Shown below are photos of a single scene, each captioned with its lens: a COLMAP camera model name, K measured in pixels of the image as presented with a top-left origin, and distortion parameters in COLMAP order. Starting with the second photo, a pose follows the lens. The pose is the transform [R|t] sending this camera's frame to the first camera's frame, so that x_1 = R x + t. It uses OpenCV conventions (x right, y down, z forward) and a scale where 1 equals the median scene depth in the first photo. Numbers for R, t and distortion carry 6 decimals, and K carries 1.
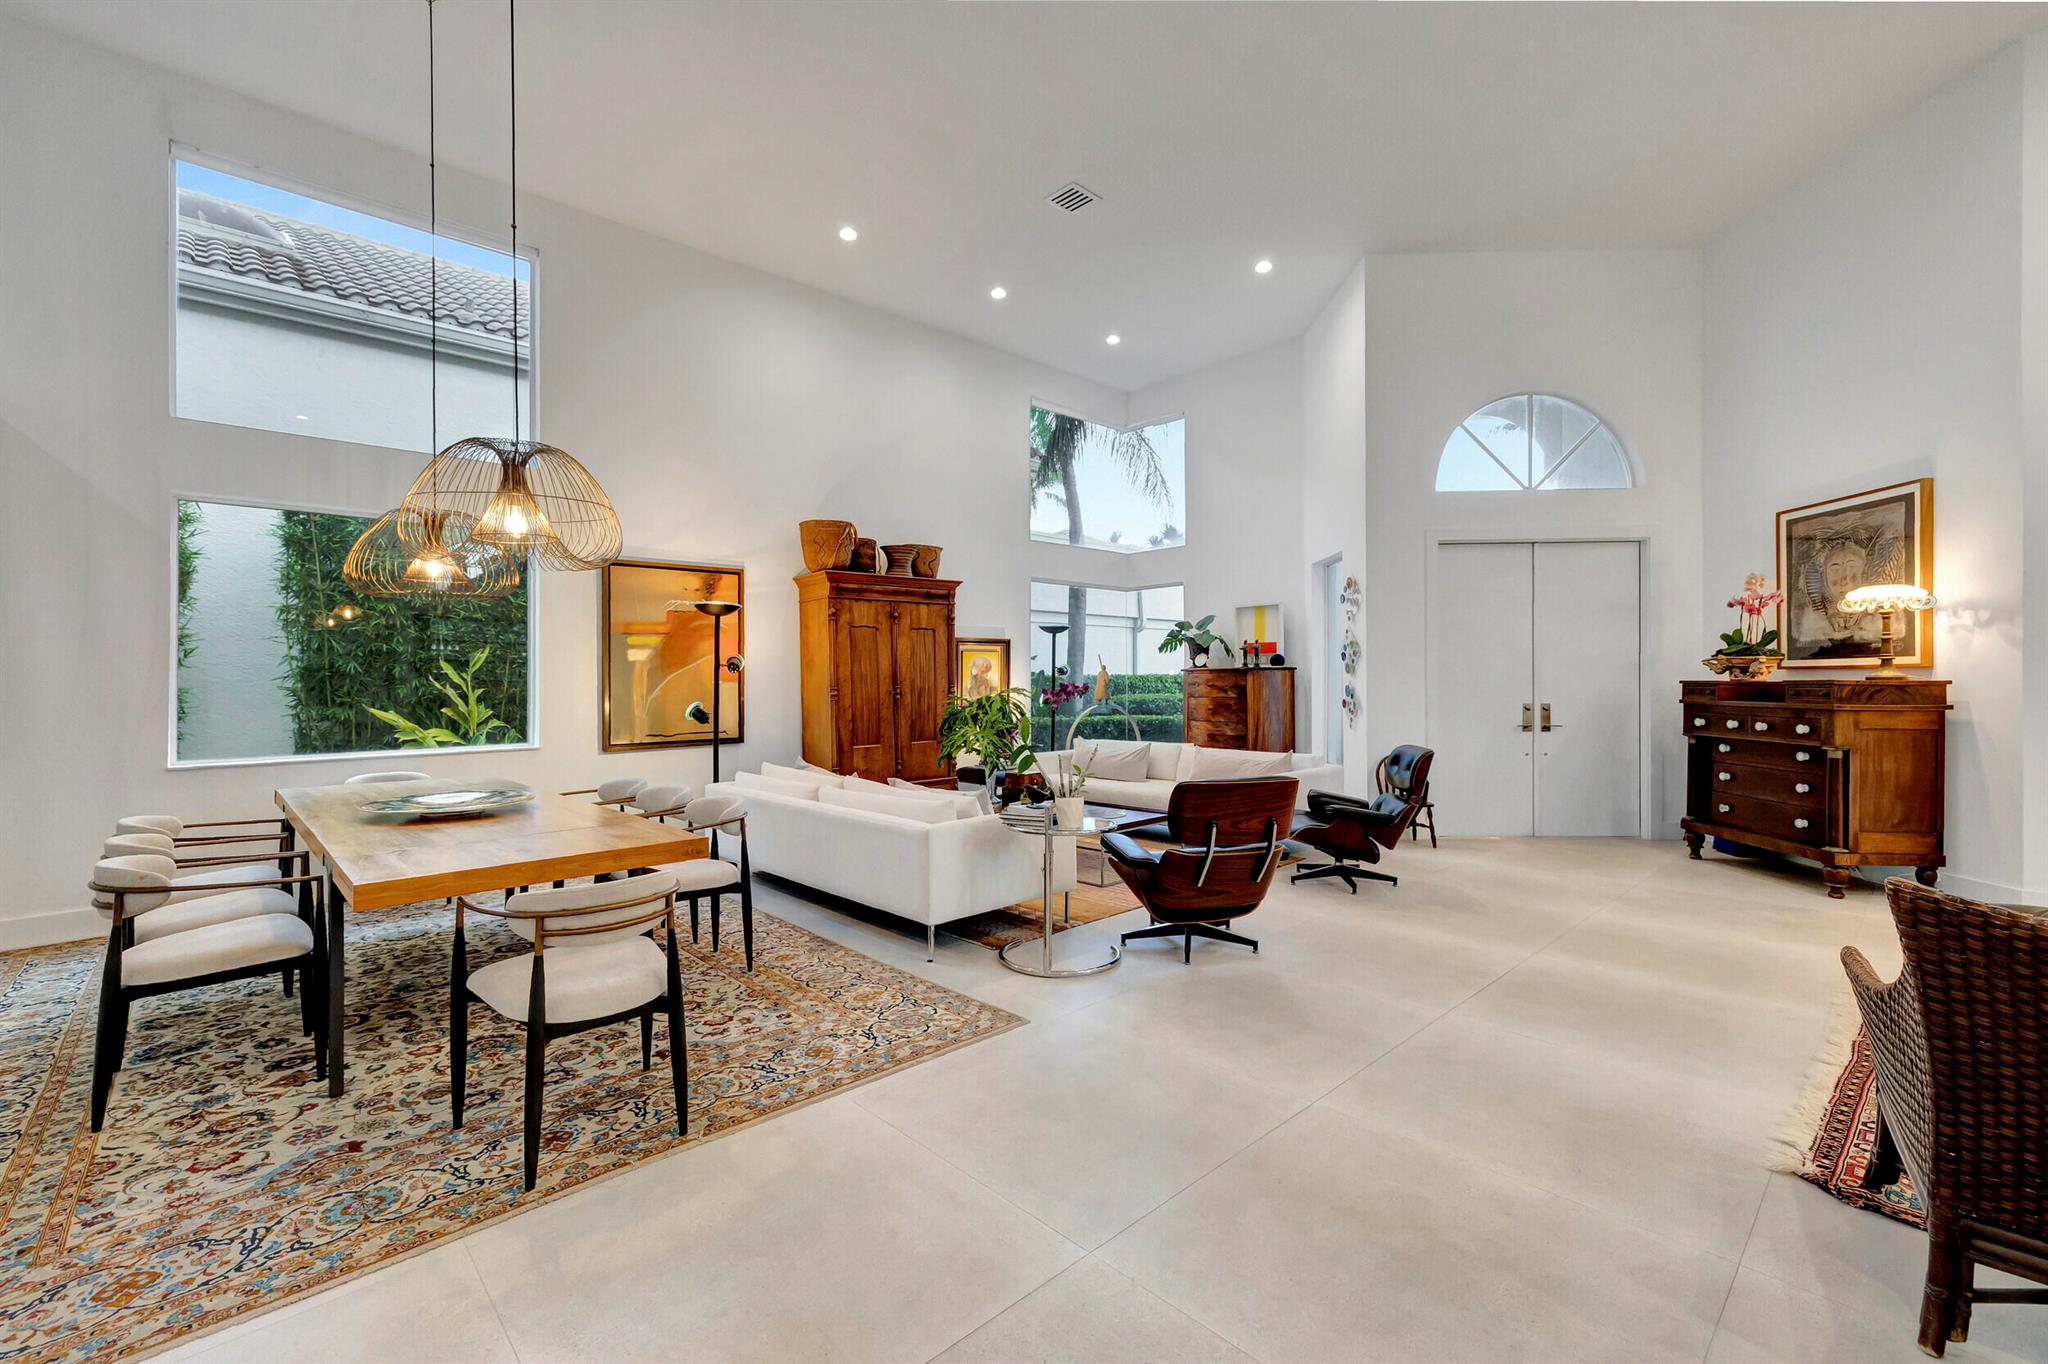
lens RADIAL K [[860.6, 0, 1031.4], [0, 860.6, 685.8], [0, 0, 1]] dist [0.000099, 0.000403]
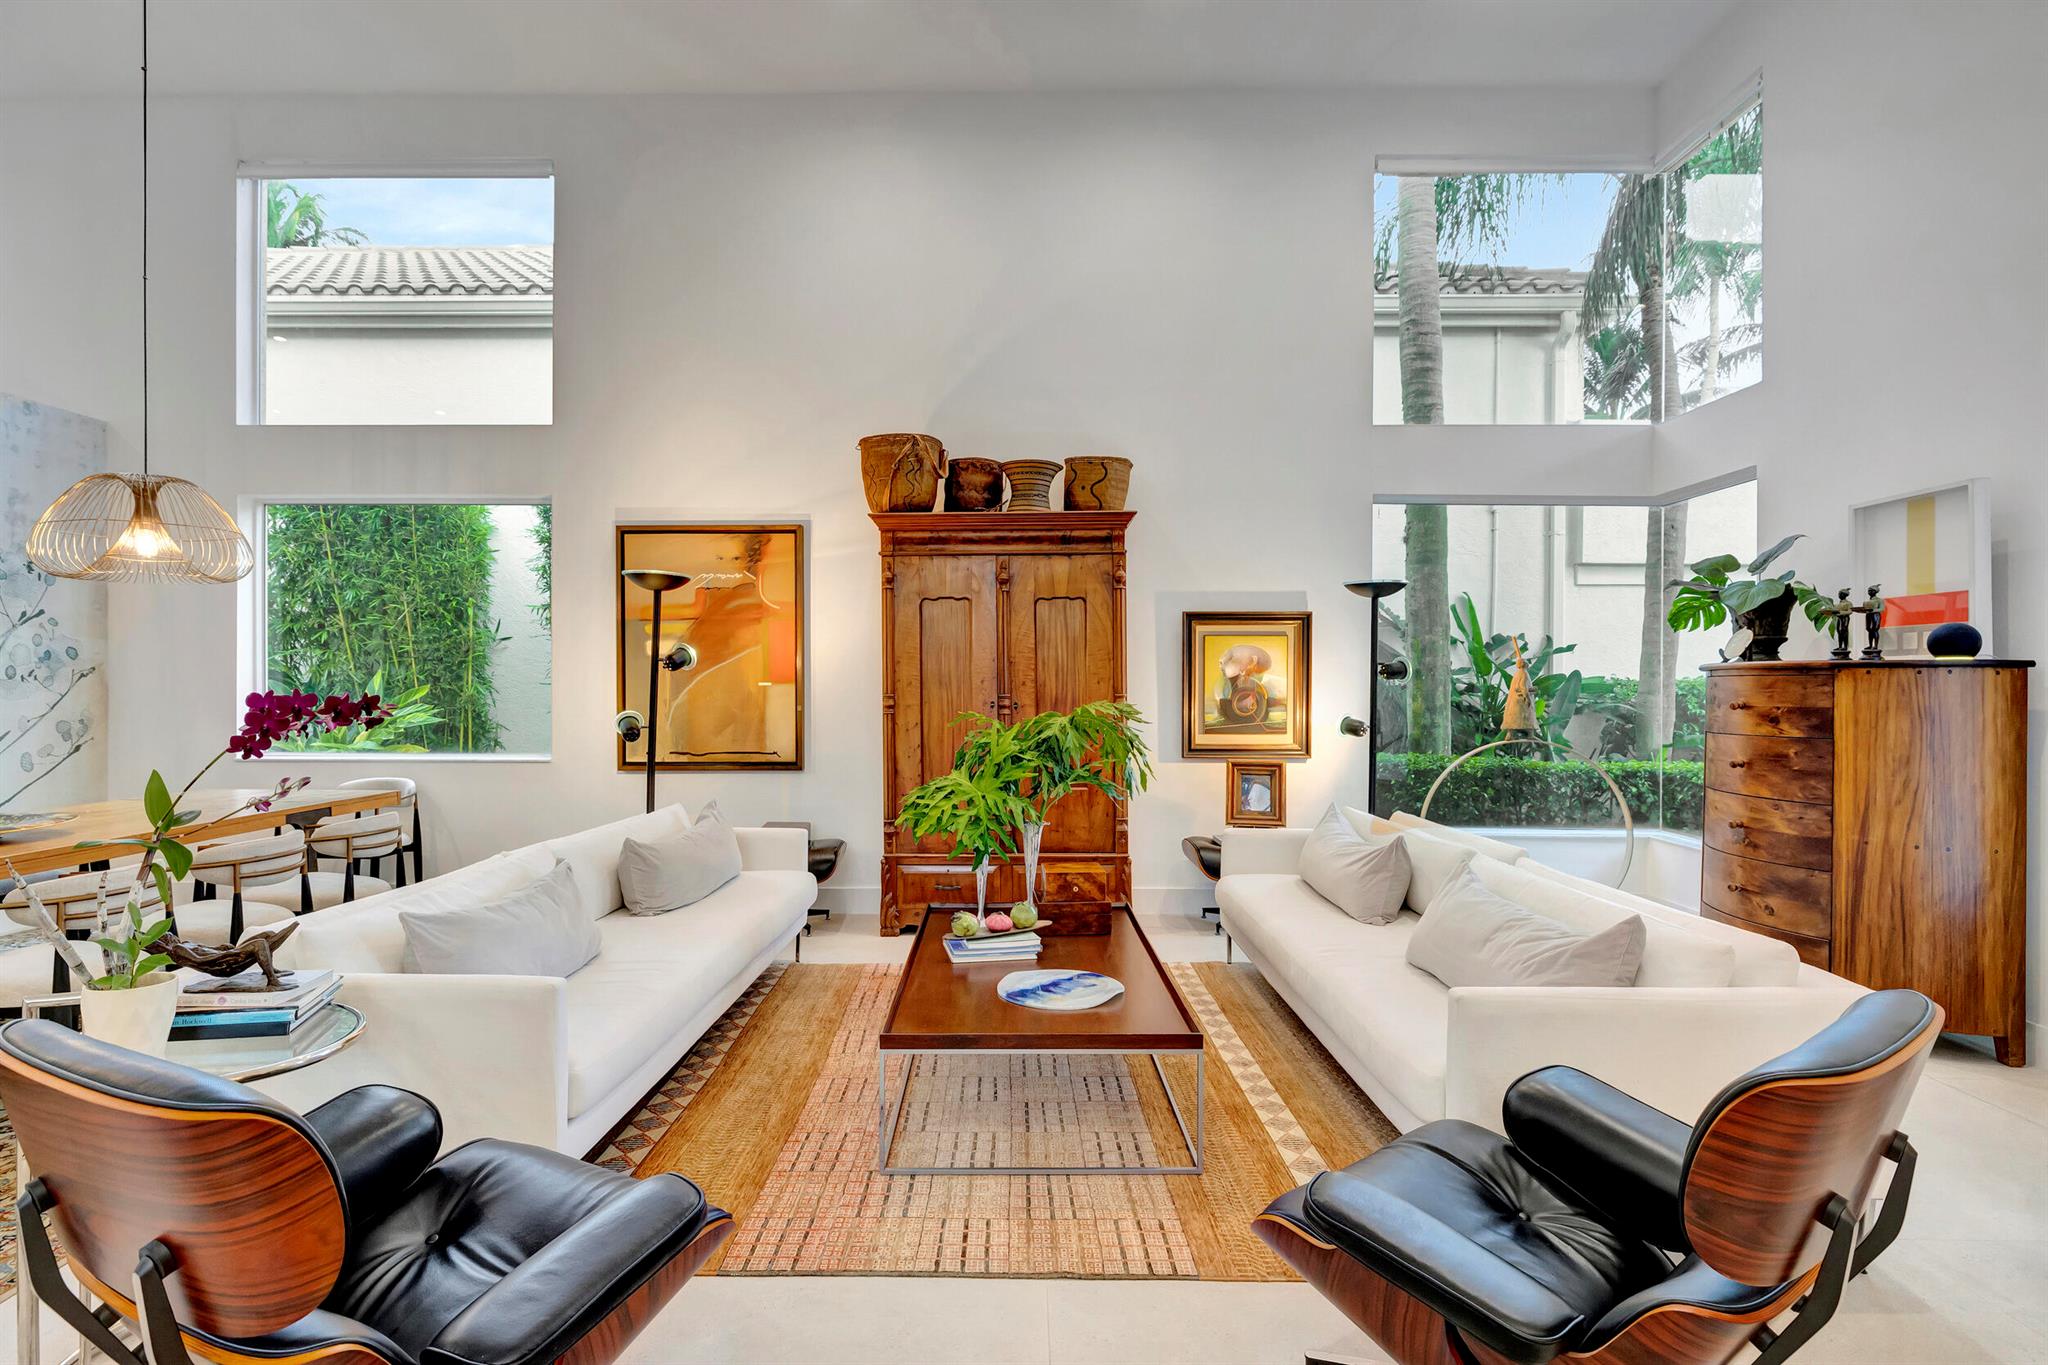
lens RADIAL K [[998.9, 0, 1017.1], [0, 998.9, 690.8], [0, 0, 1]] dist [-0.001180, 0.001324]
pose [[0.721573, 0.015215, -0.692171, 0.285770], [-0.013997, 0.999875, 0.007387, -0.005968], [0.692197, 0.004358, 0.721696, 0.416152]]
